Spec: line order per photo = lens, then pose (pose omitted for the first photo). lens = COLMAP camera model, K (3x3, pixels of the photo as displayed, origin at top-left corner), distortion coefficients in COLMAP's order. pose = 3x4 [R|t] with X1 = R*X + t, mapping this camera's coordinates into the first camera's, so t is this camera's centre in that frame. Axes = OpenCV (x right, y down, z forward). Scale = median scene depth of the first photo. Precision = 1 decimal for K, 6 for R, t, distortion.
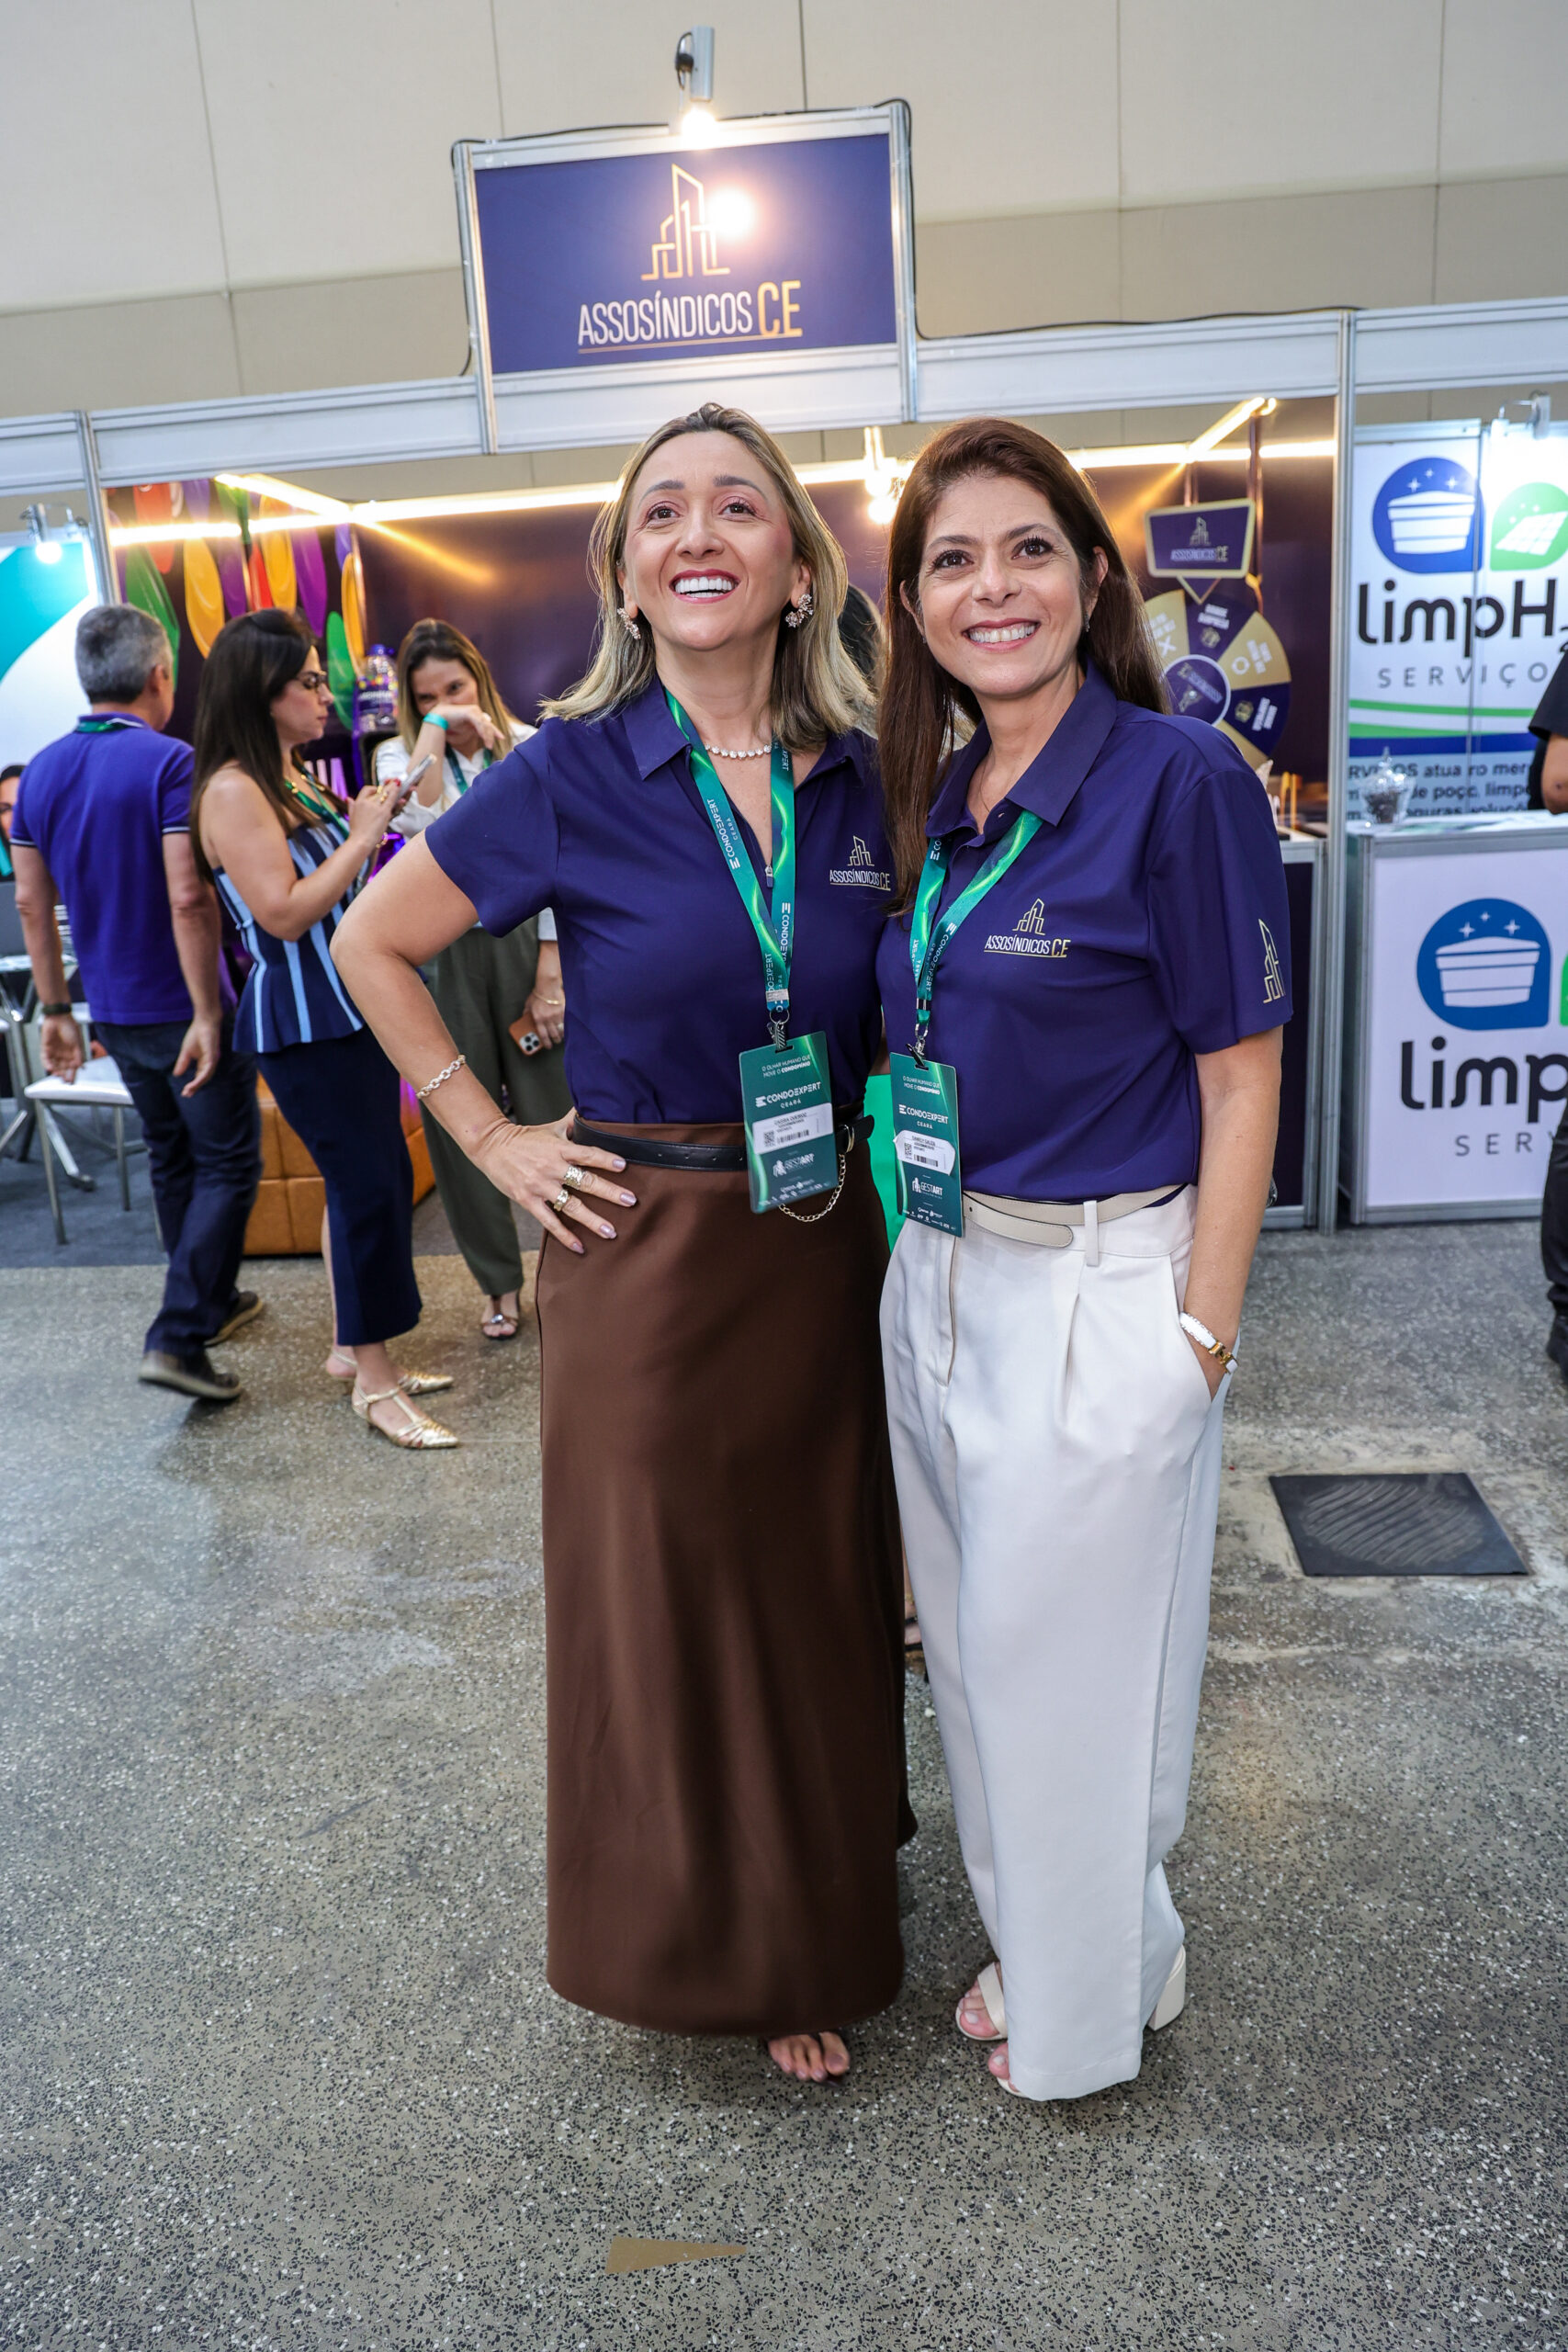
lens RADIAL K [[1624.4, 0, 771.1], [0, 1624.4, 1144.5], [0, 0, 1]] dist [-0.065835, 0.047649]
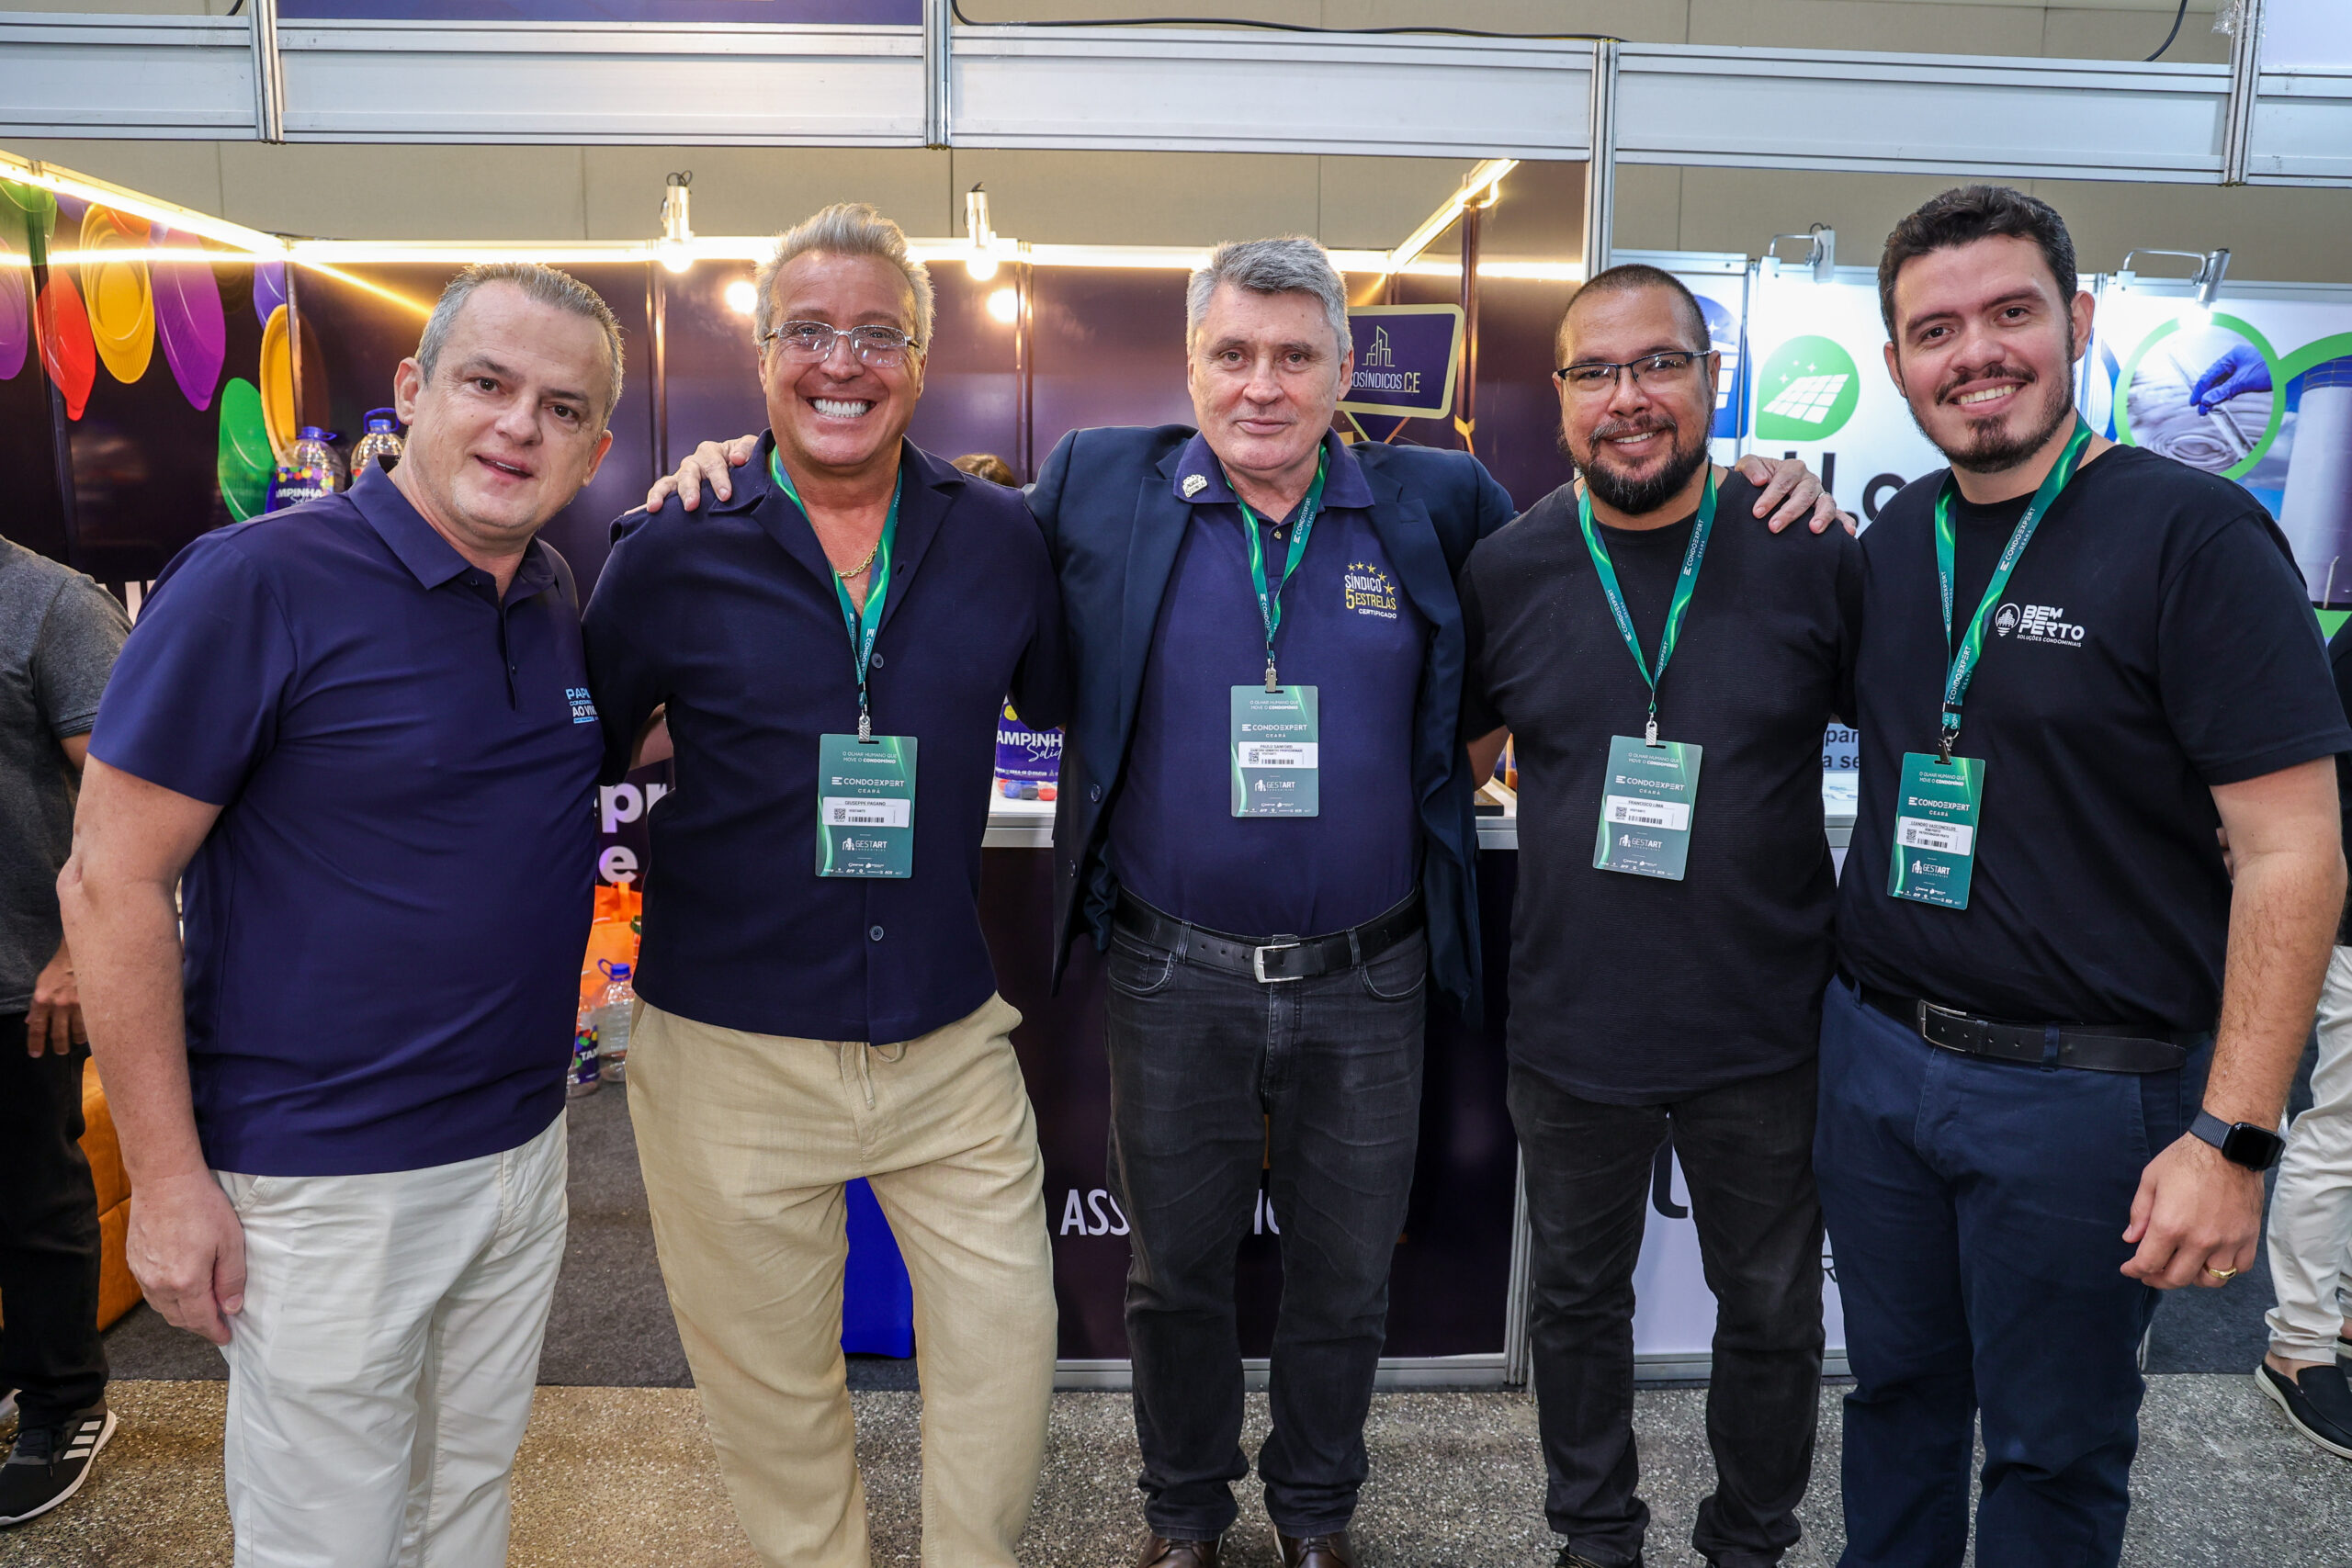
lens RADIAL K [[1624.4, 0, 1176.3], [0, 1624.4, 781.0], [0, 0, 1]] dist [-0.065835, 0.047649]
pose [[0.992401, 0.054173, 0.110483, 0.123524], [-0.042127, 0.993194, -0.108586, -0.133014], [-0.115613, 0.103107, 0.987928, 0.382009]]
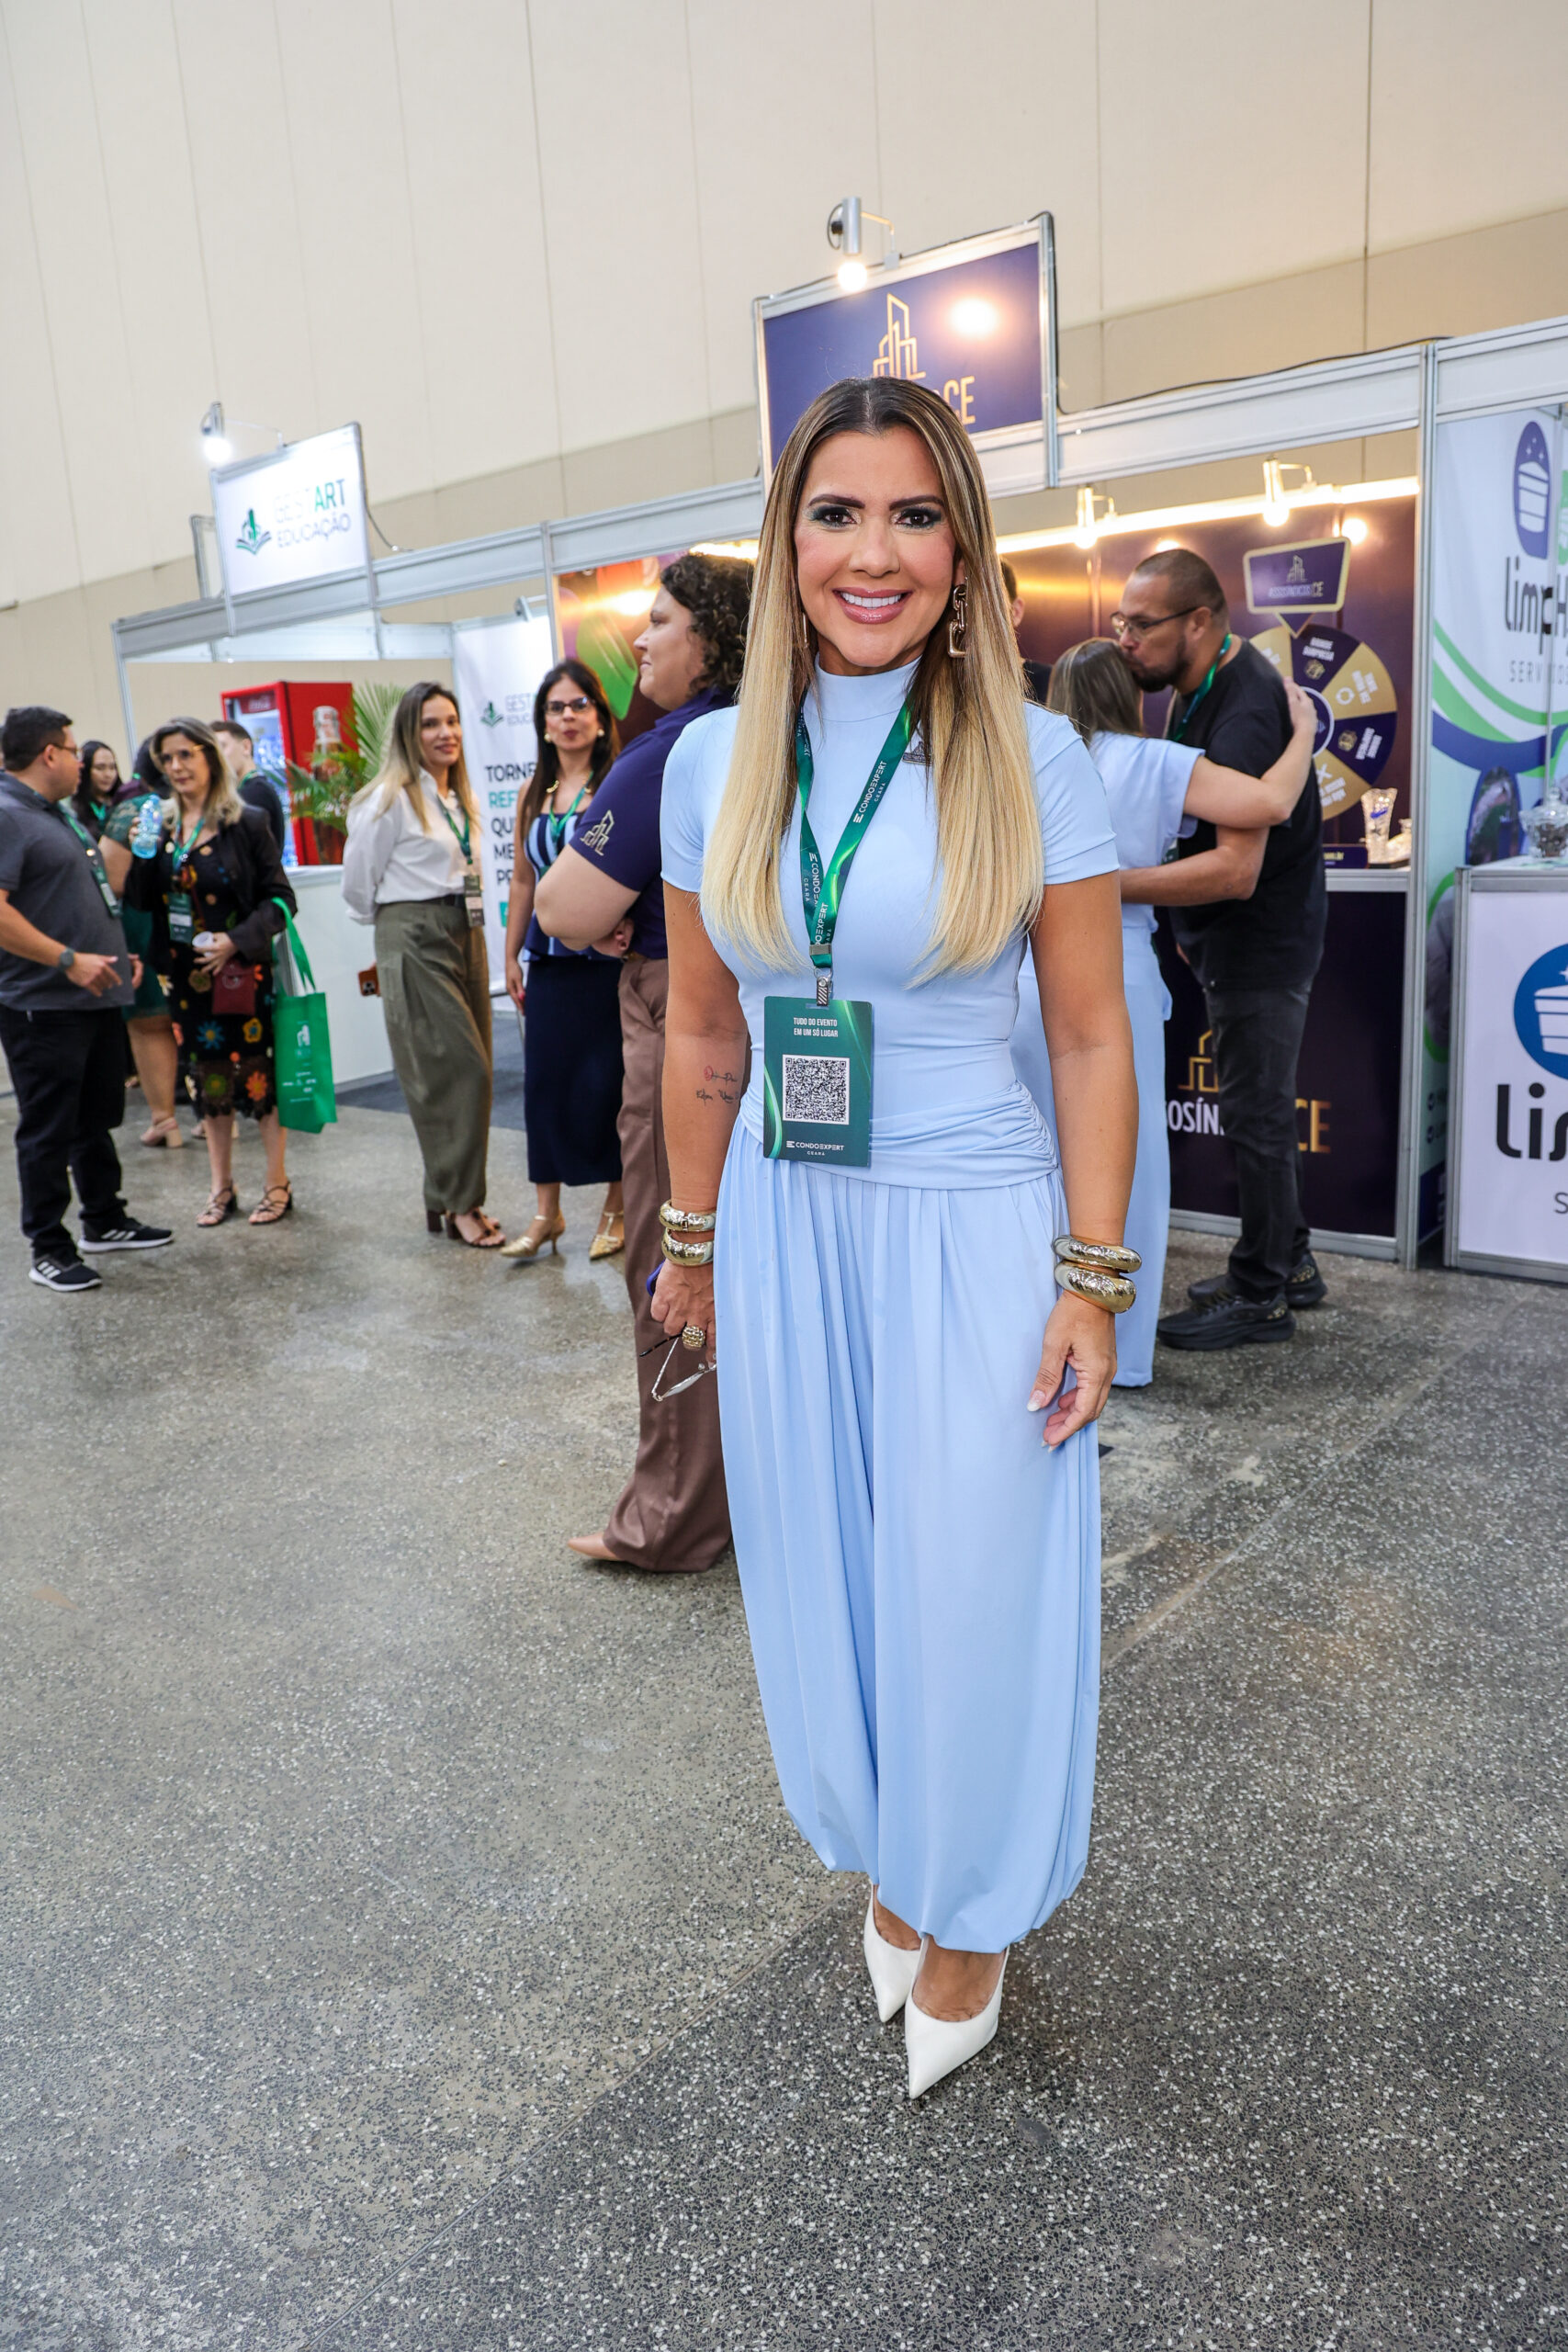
lens RADIAL K [[1624.4, 0, 779.9], [0, 1624.4, 1146.8], [0, 0, 1]] dist [-0.065835, 0.047649]
pose [[0.810222, 0.145436, -0.567792, 0.648909], [-0.138685, 0.988787, 0.055372, -0.022289], [0.569479, 0.033881, 0.821307, -0.034398]]
